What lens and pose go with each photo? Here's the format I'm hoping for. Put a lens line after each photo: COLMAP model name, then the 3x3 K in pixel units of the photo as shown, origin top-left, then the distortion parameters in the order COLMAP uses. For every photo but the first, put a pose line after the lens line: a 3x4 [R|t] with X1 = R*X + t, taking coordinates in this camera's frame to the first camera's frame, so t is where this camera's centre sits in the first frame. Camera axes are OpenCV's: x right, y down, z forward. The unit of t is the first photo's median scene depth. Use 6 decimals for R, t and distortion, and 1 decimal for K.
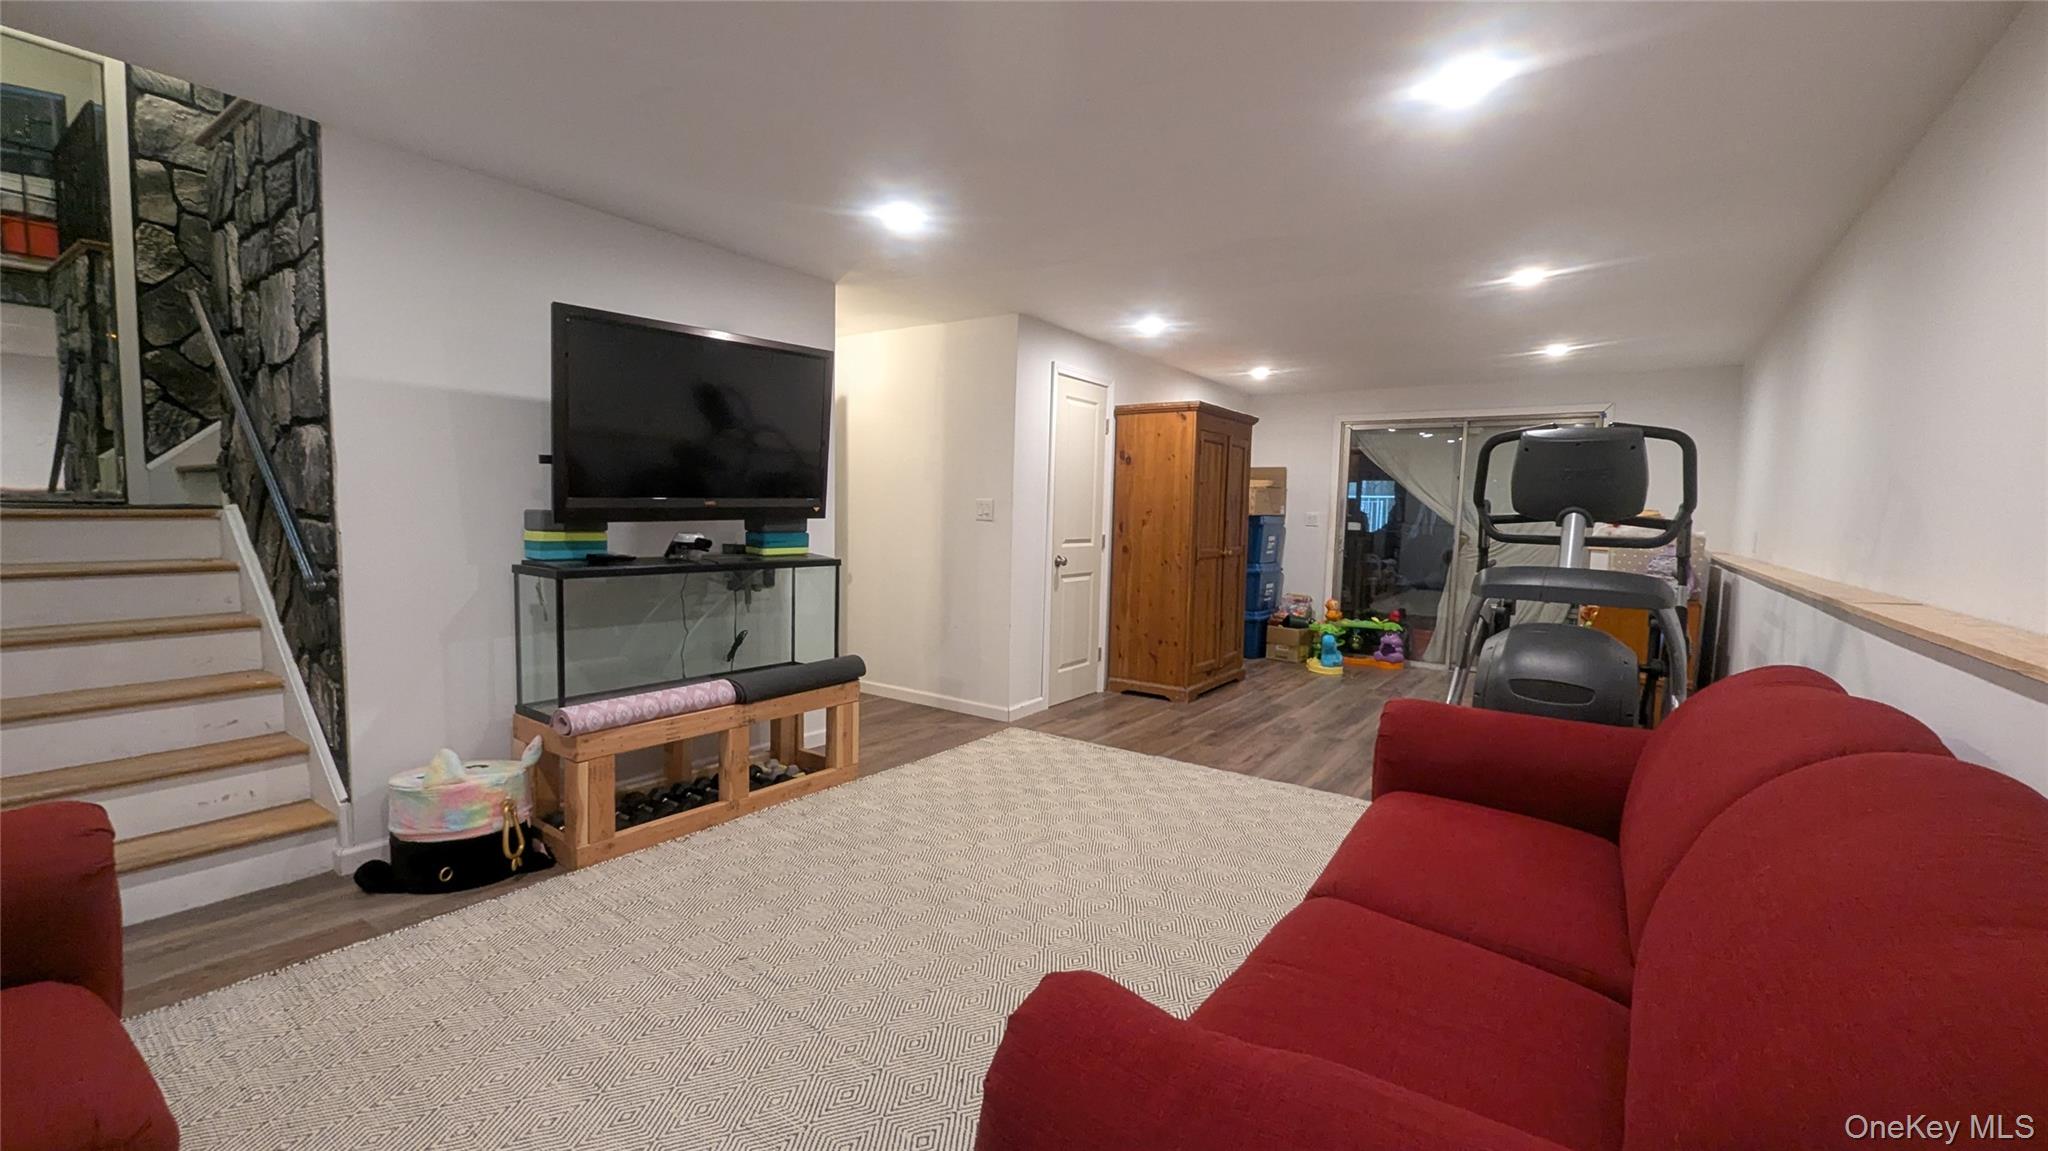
lens RADIAL K [[842.3, 0, 1024.1], [0, 842.3, 572.1], [0, 0, 1]] dist [-0.000747, 0.000397]
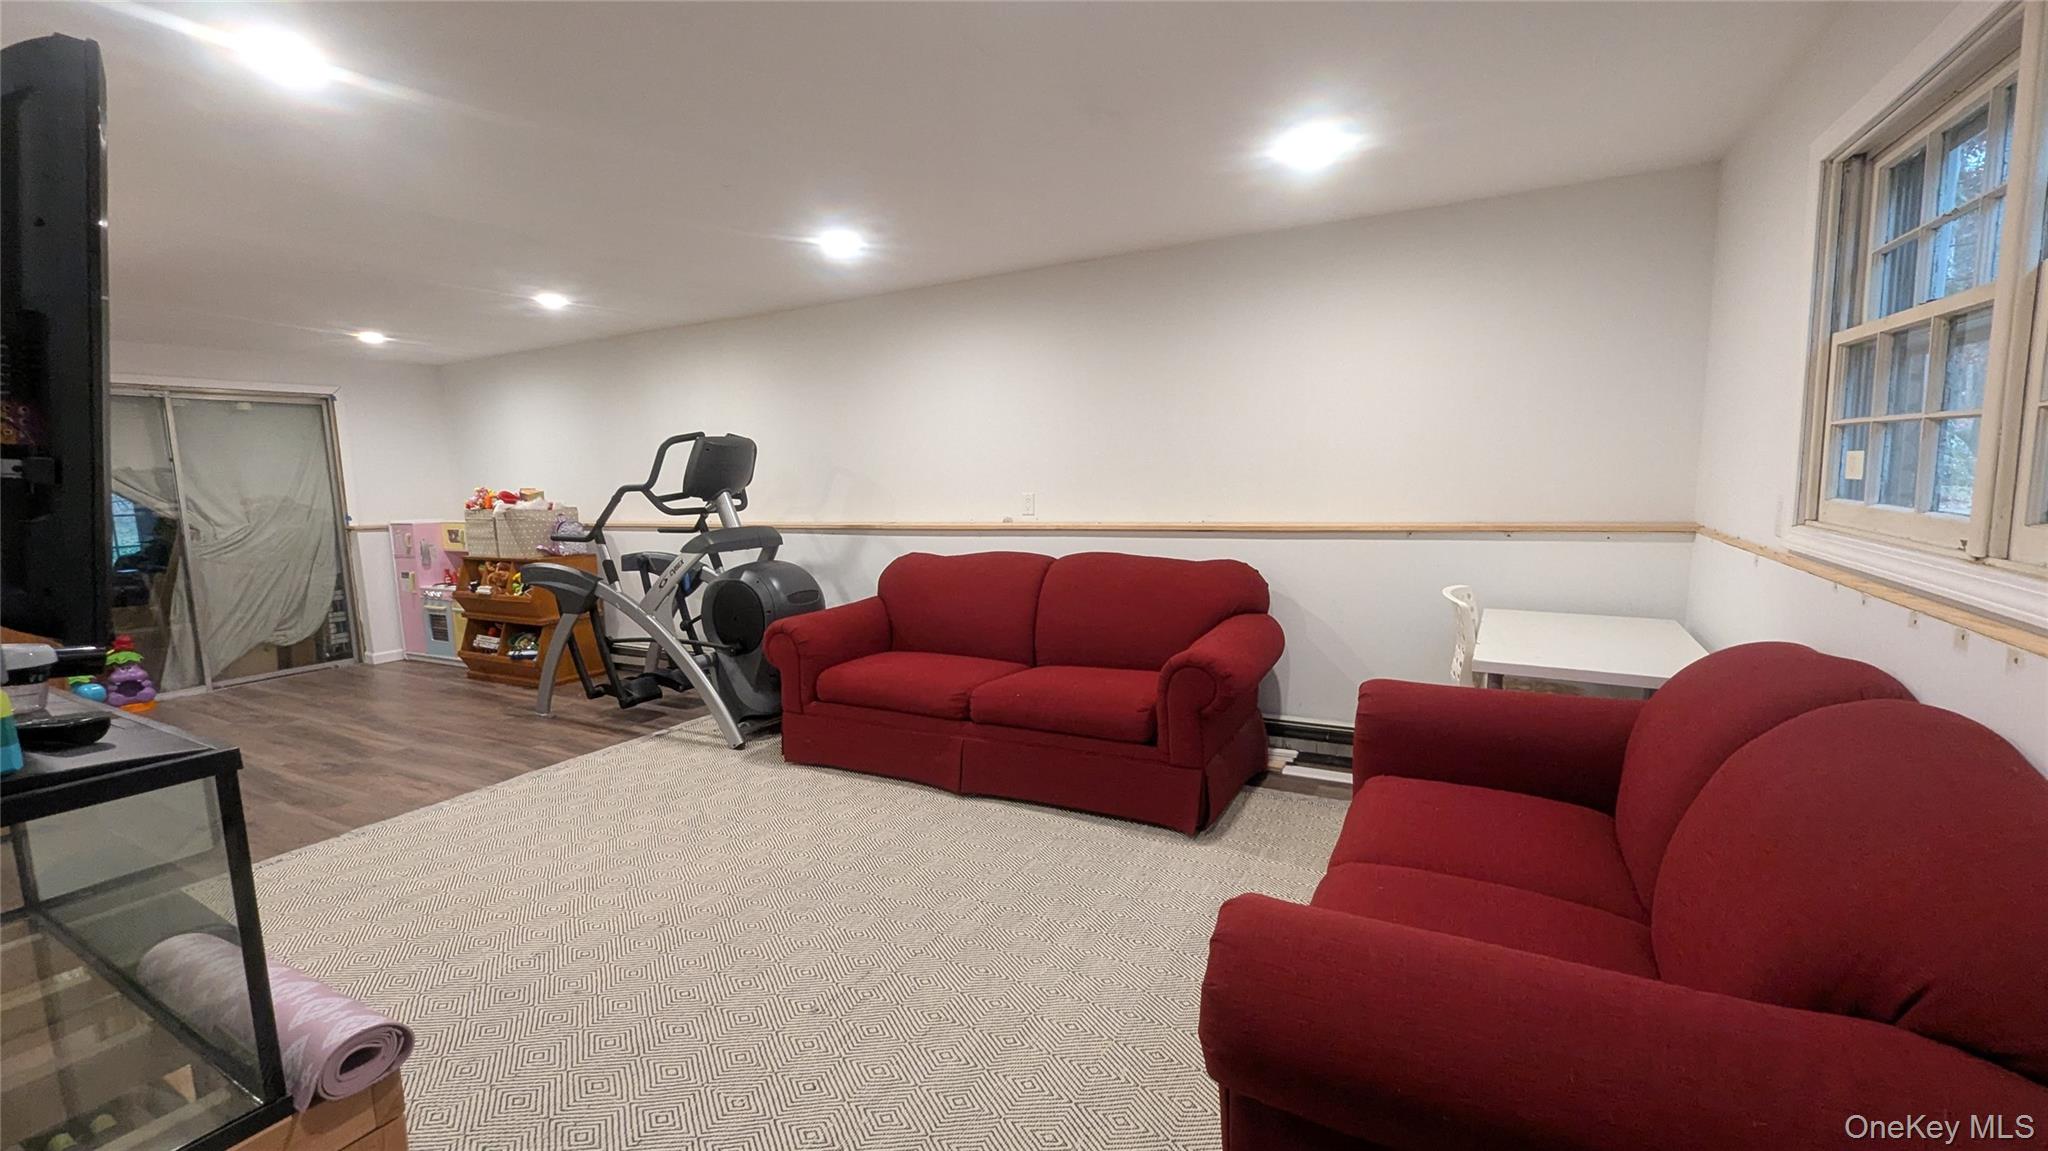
lens RADIAL K [[842.3, 0, 1025.8], [0, 842.3, 576.6], [0, 0, 1]] dist [-0.000747, 0.000397]
pose [[-0.101460, -0.146292, 0.984025, -0.561039], [0.104789, 0.982055, 0.156803, -0.059966], [-0.989305, 0.119024, -0.084309, 0.374685]]
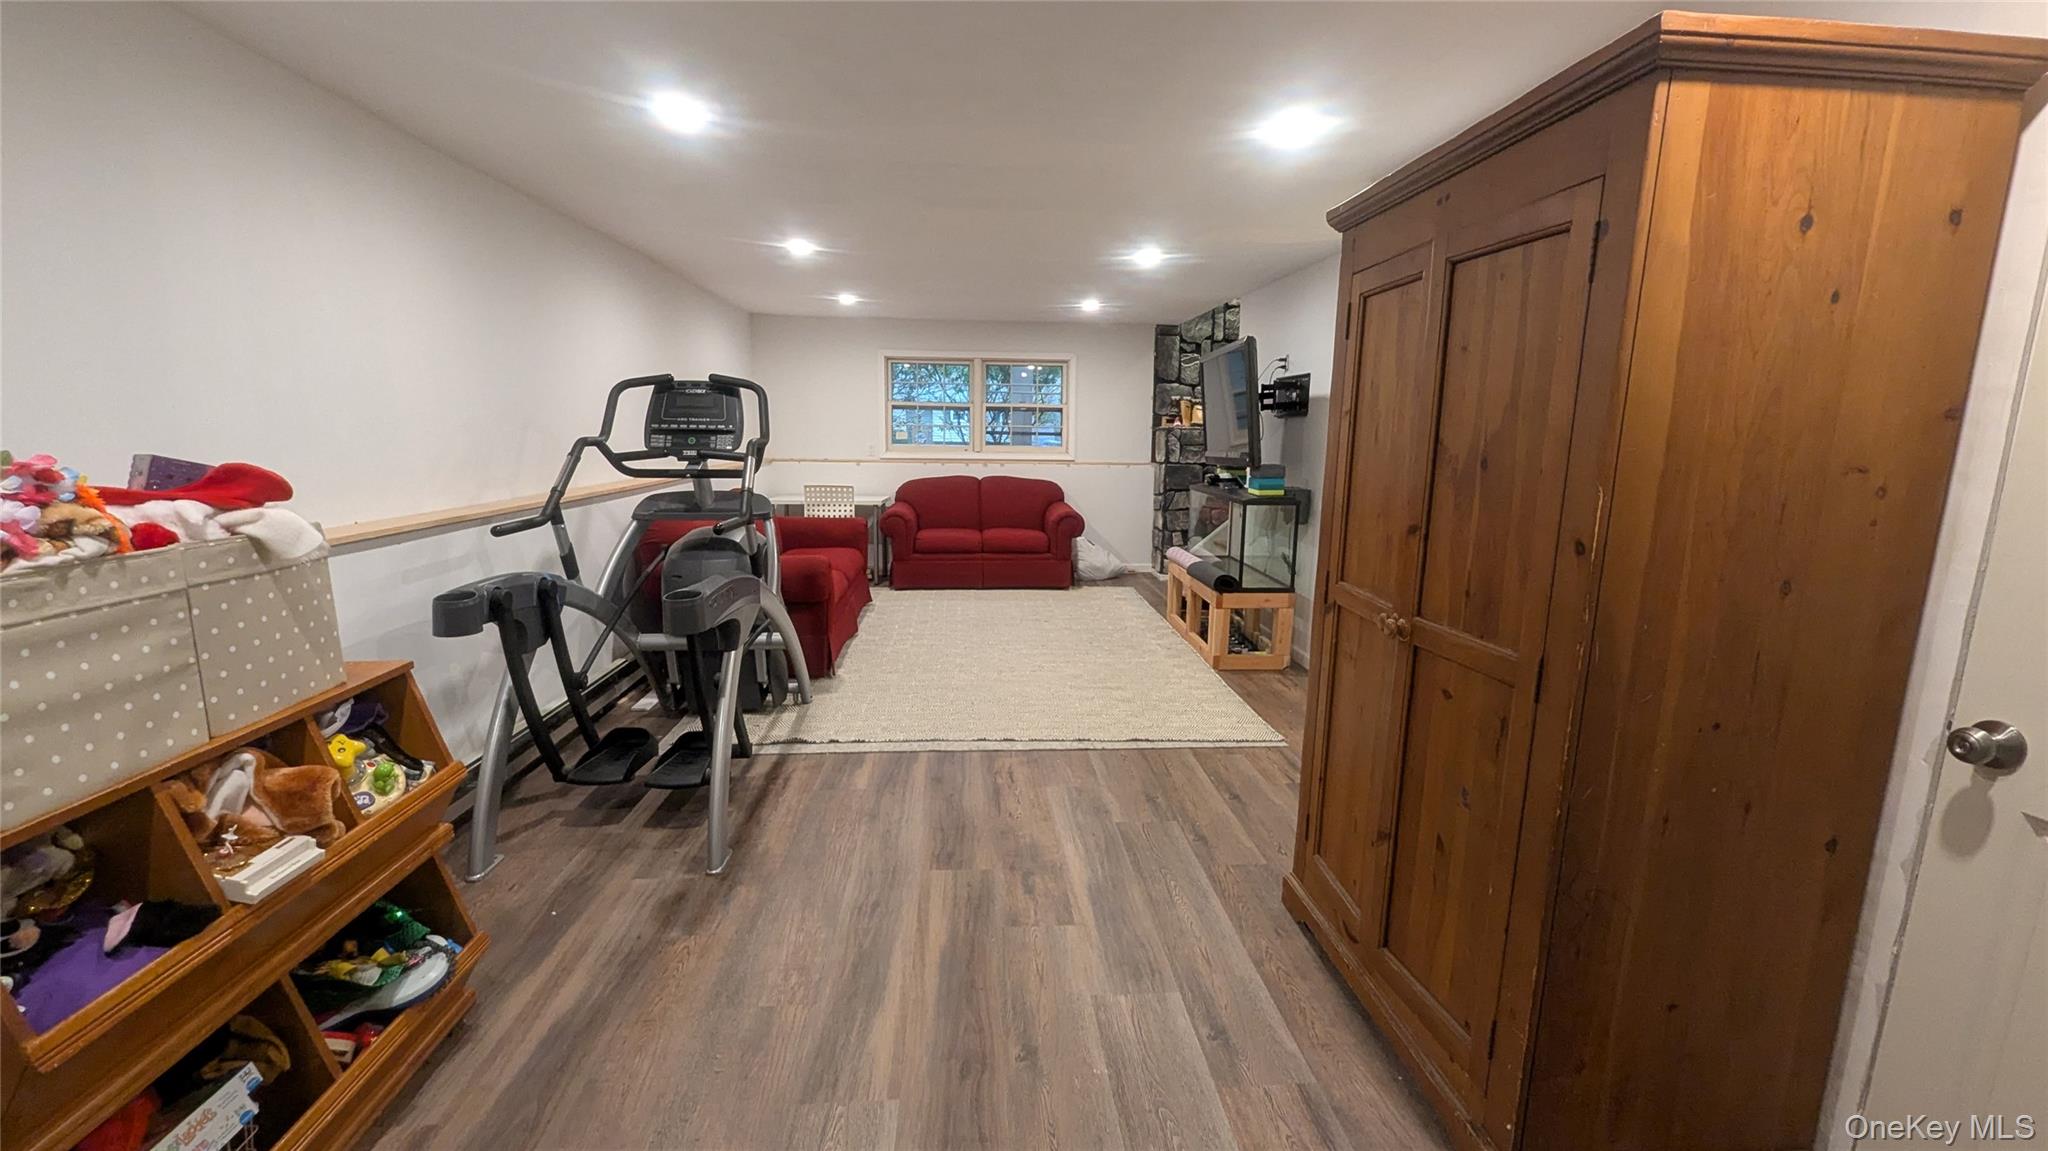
lens RADIAL K [[842.3, 0, 1020.6], [0, 842.3, 577.1], [0, 0, 1]] dist [-0.000747, 0.000397]
pose [[-0.778191, 0.072295, -0.623852, 0.656577], [-0.081202, 0.973432, 0.214096, -0.115331], [0.622756, 0.217265, -0.751646, 1.387212]]
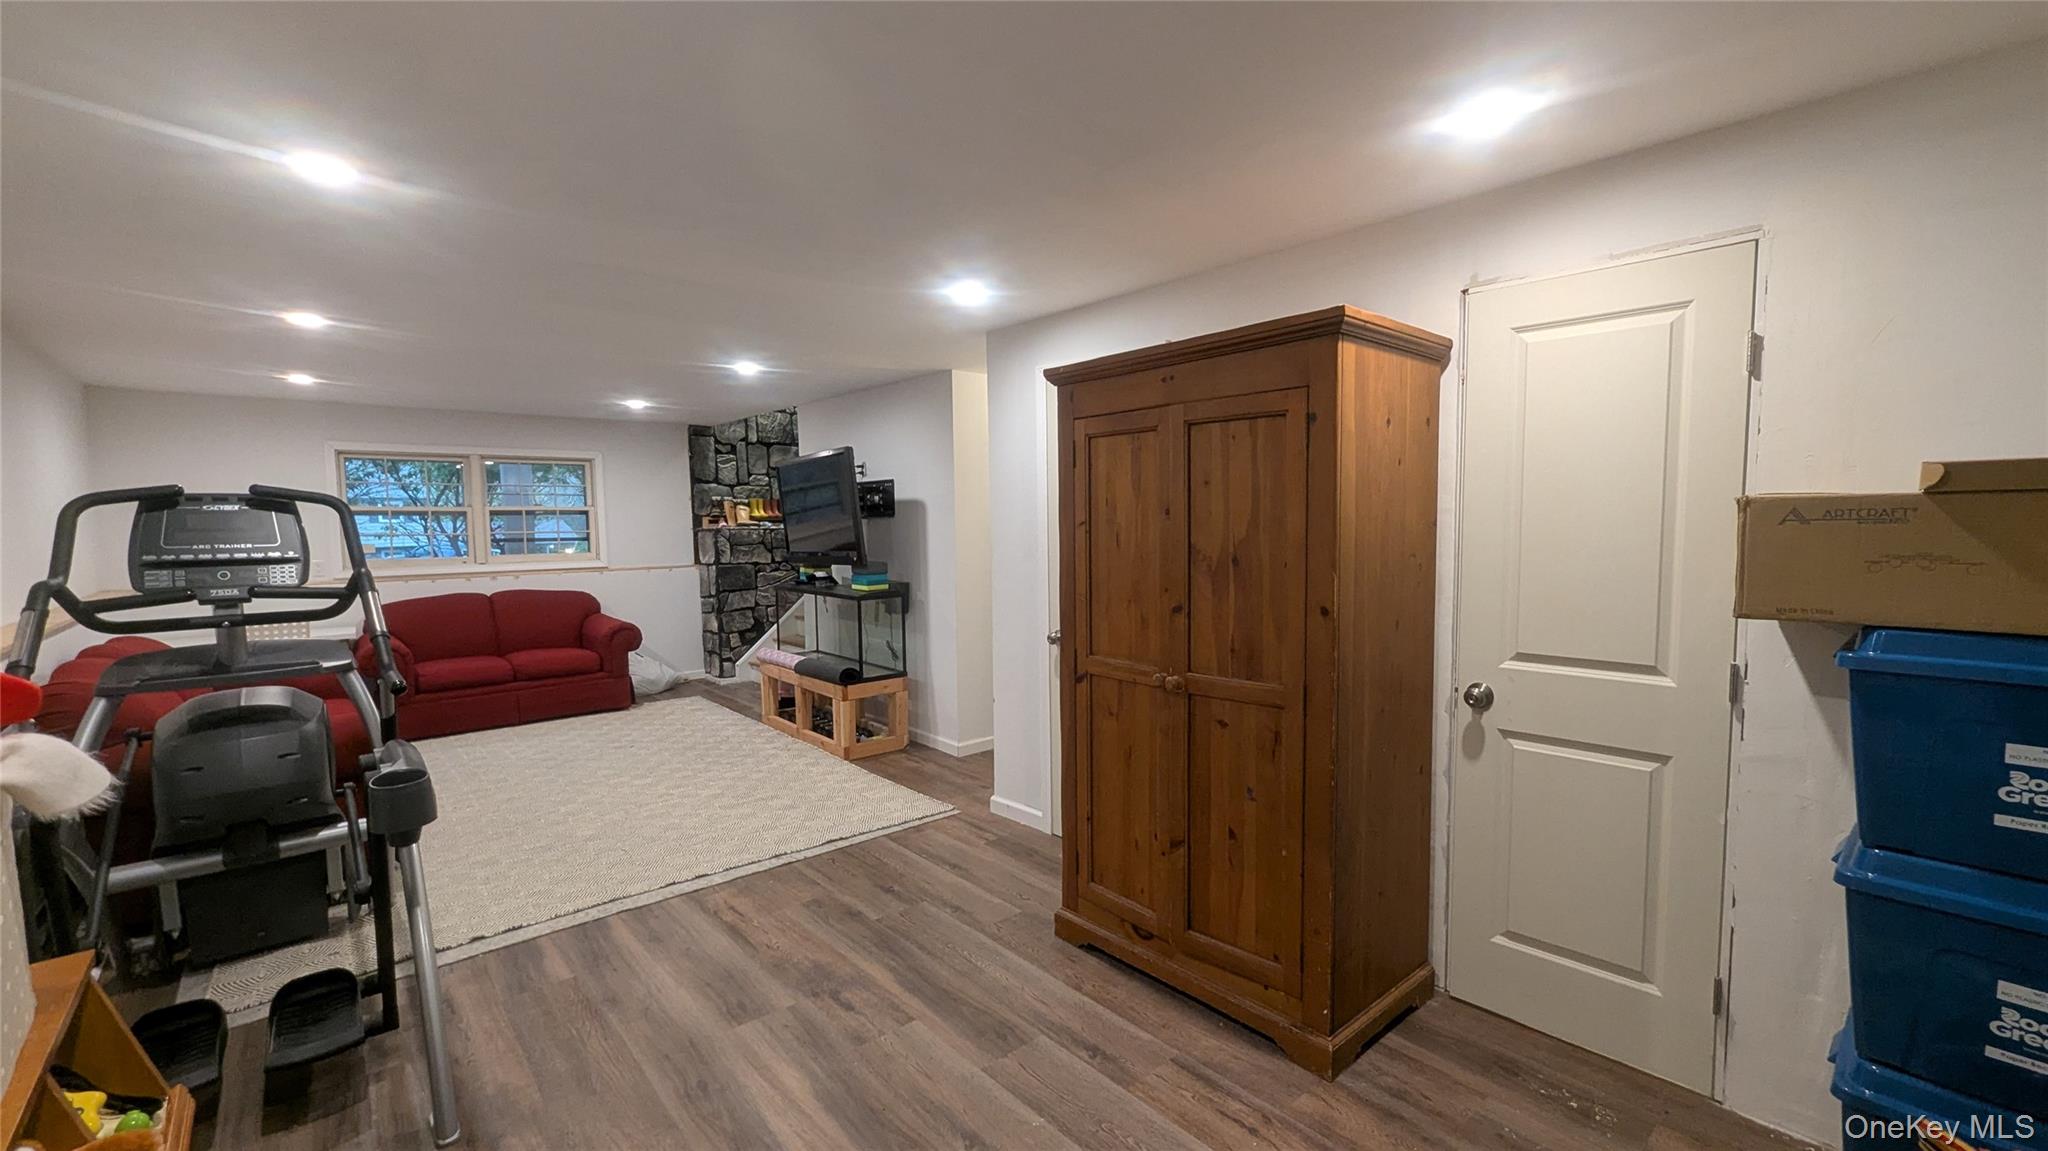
lens RADIAL K [[842.3, 0, 1029.5], [0, 842.3, 578.2], [0, 0, 1]] dist [-0.000747, 0.000397]
pose [[-0.247282, 0.043969, -0.967945, 0.801809], [-0.065163, 0.995954, 0.061889, -0.115014], [0.966750, 0.078379, -0.243416, 1.249386]]
